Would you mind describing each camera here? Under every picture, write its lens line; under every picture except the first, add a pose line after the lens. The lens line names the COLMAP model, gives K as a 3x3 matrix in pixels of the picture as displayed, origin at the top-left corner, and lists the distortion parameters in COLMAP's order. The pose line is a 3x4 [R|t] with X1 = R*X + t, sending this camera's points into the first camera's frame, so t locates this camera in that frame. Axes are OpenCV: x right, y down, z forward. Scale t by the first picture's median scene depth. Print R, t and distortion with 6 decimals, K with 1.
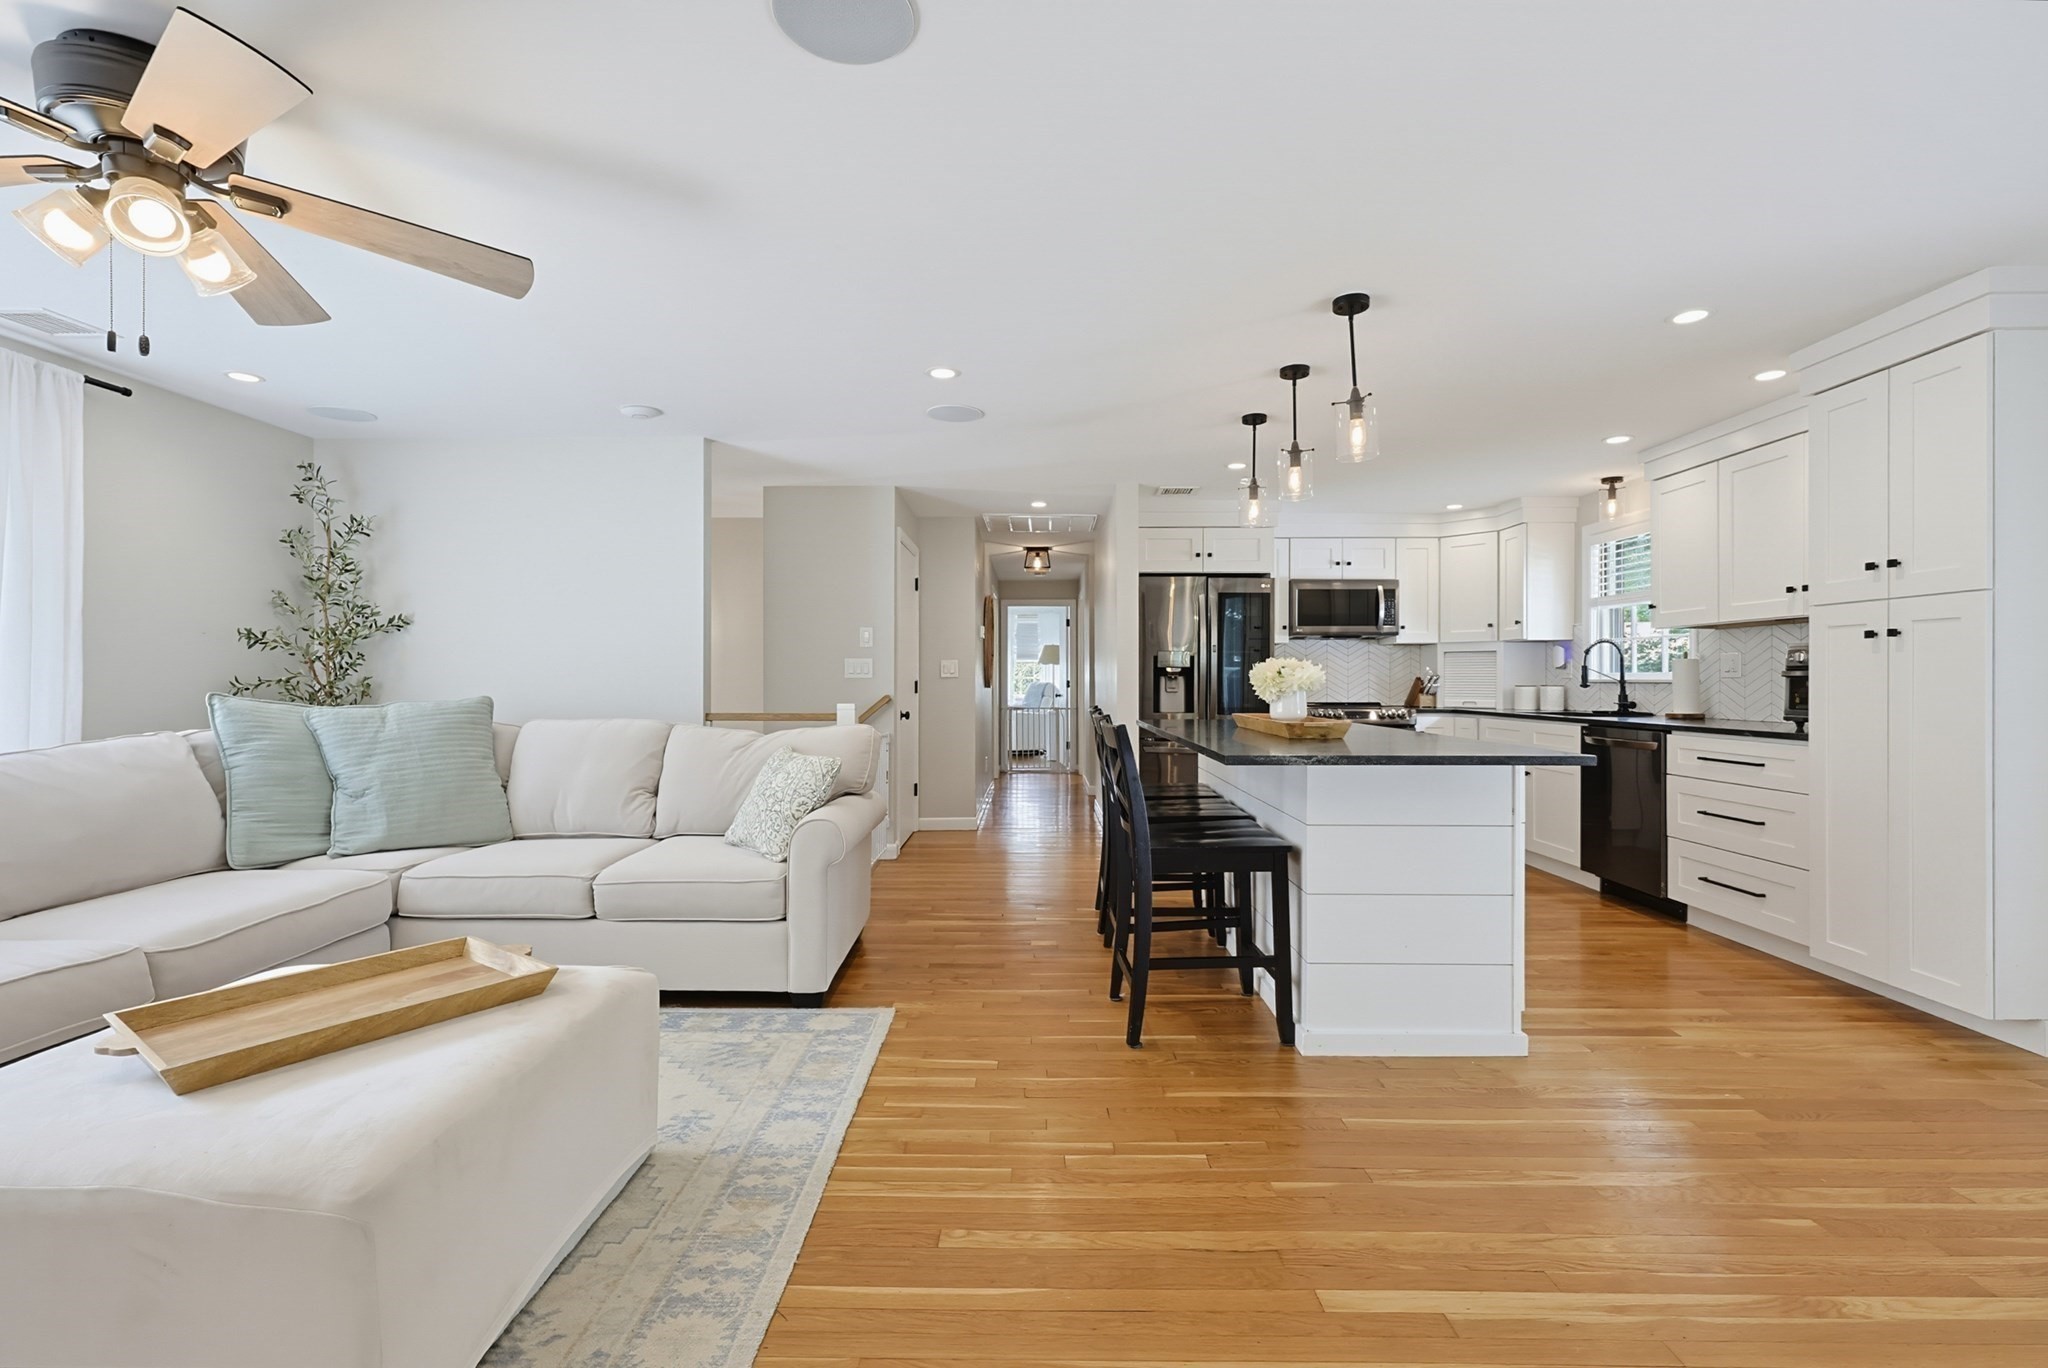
lens RADIAL K [[877.7, 0, 1021.4], [0, 877.7, 676.2], [0, 0, 1]] dist [-0.001946, 0.000200]
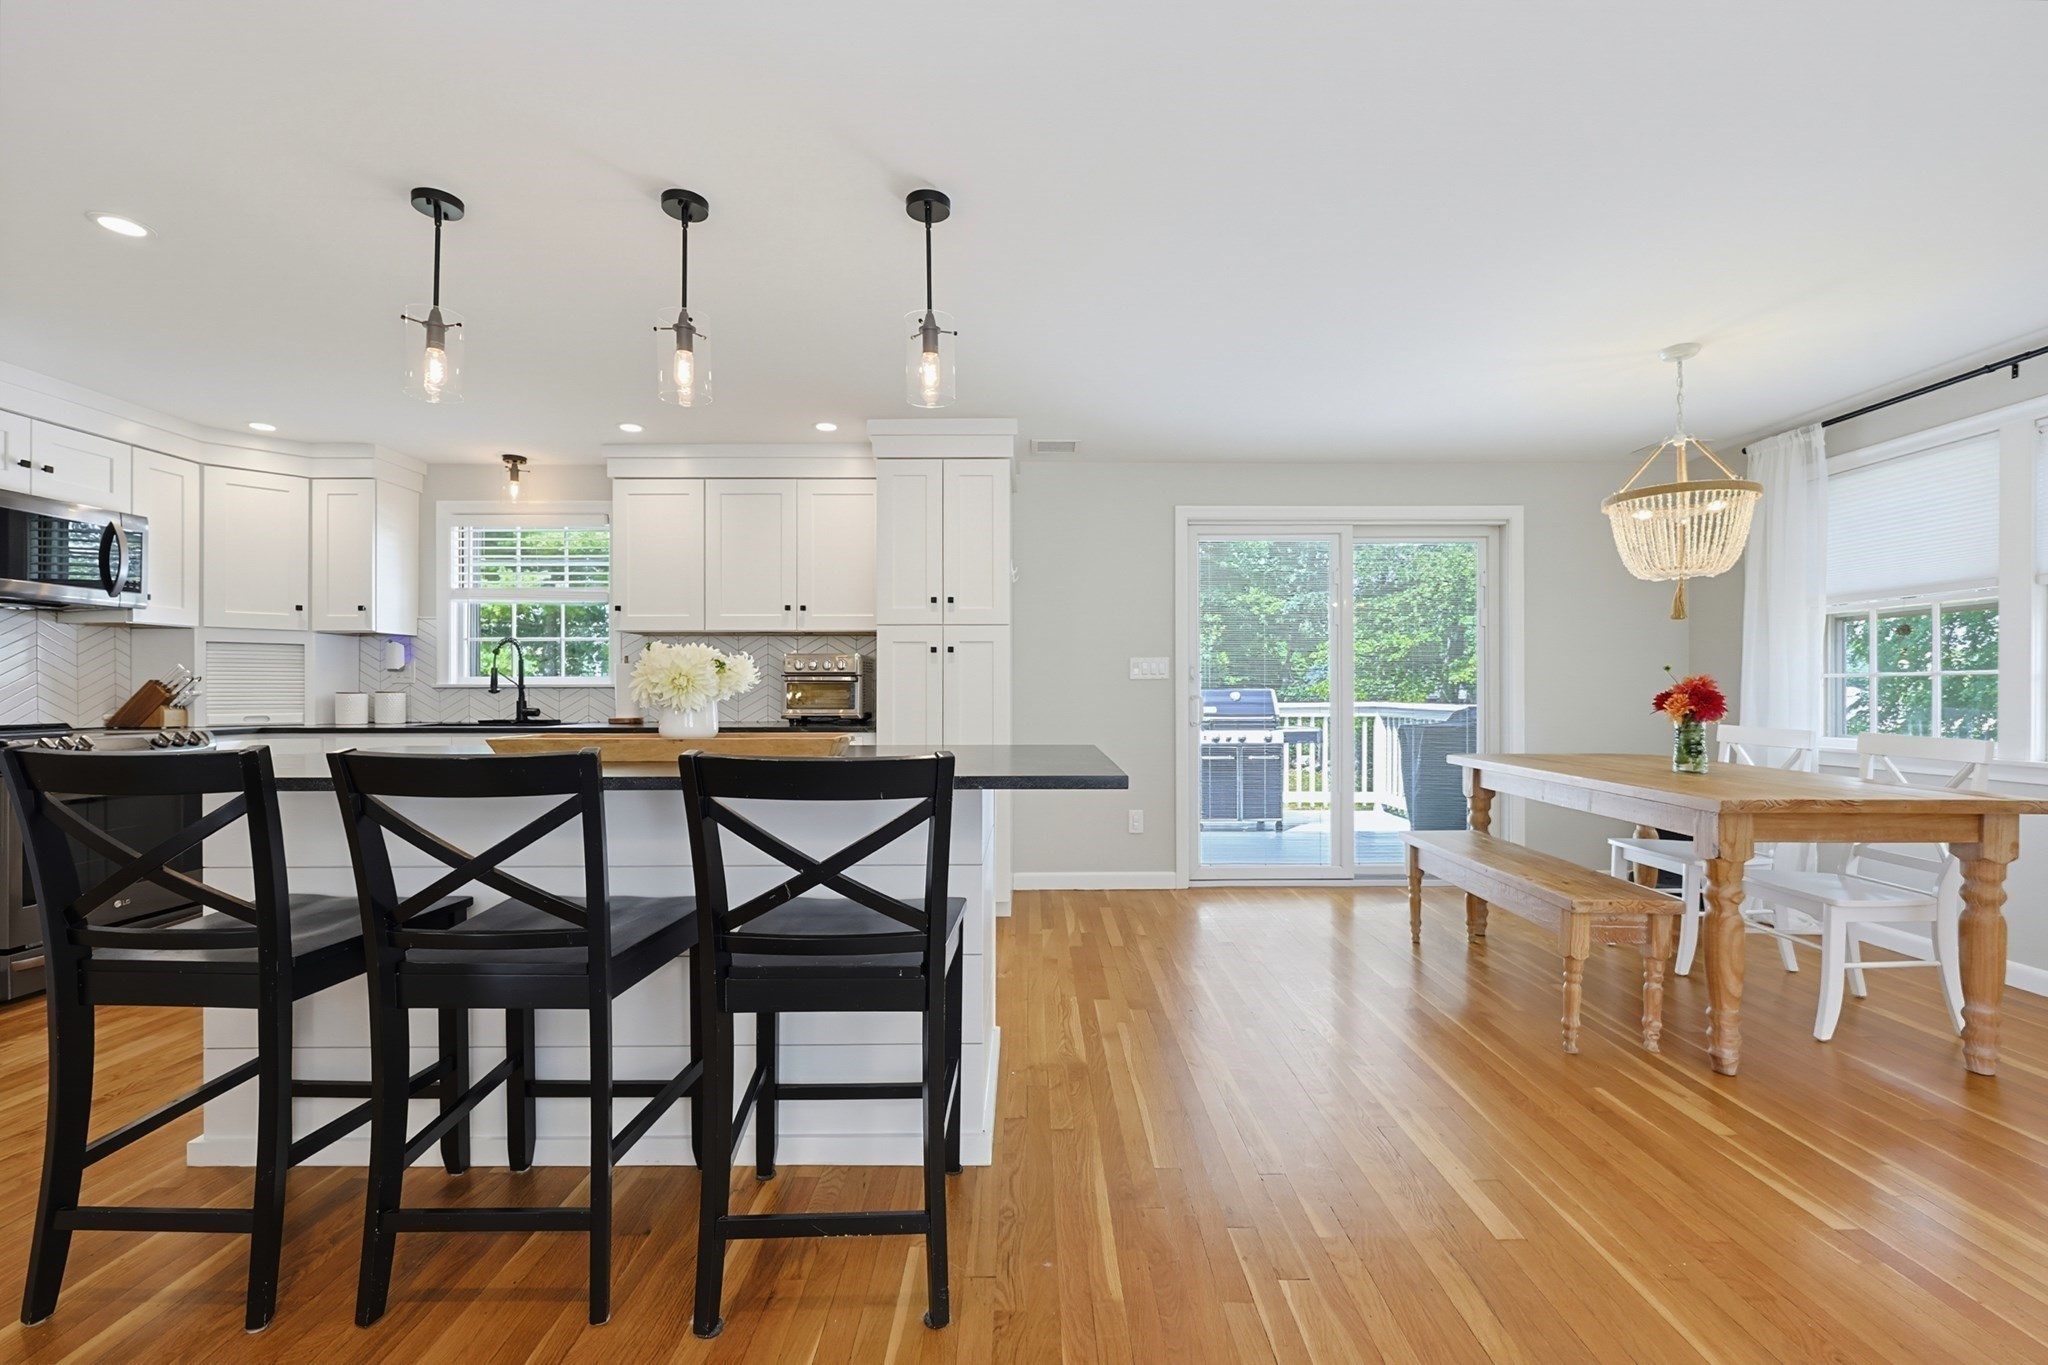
lens RADIAL K [[877.7, 0, 1034.3], [0, 877.7, 690.4], [0, 0, 1]] dist [-0.001946, 0.000200]
pose [[-0.024745, -0.000061, 0.999694, -0.291247], [-0.003157, 0.999995, -0.000017, 0.010790], [-0.999689, -0.003156, -0.024745, 0.639241]]
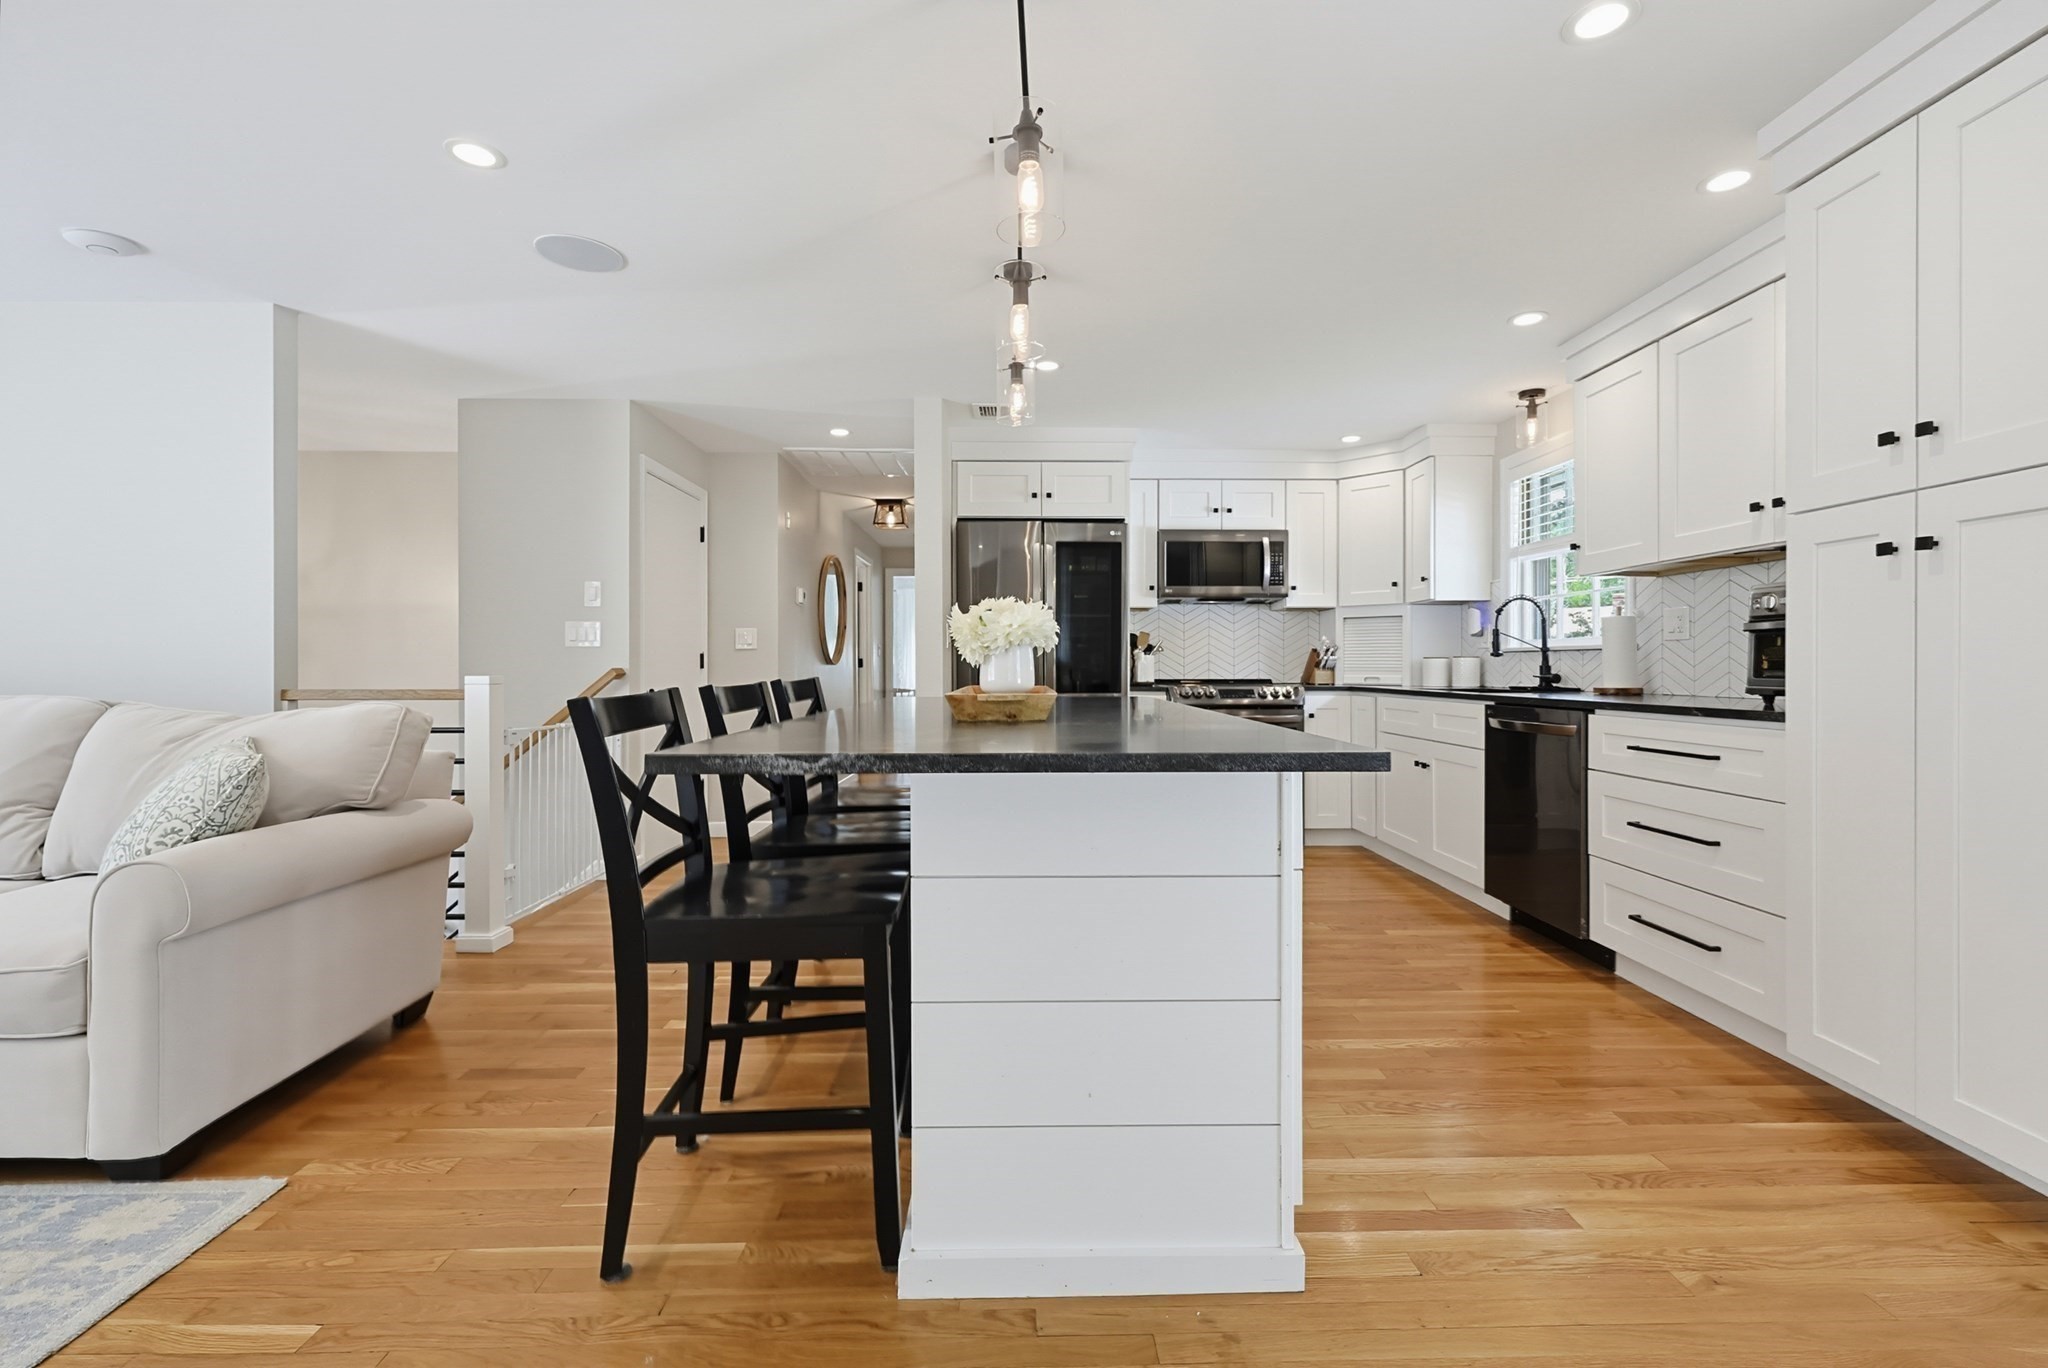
lens RADIAL K [[877.7, 0, 1027.9], [0, 877.7, 665.7], [0, 0, 1]] dist [-0.001946, 0.000200]
pose [[0.999375, -0.001496, 0.035309, 0.247696], [0.001388, 0.999994, 0.003085, 0.023308], [-0.035314, -0.003034, 0.999372, 0.292540]]
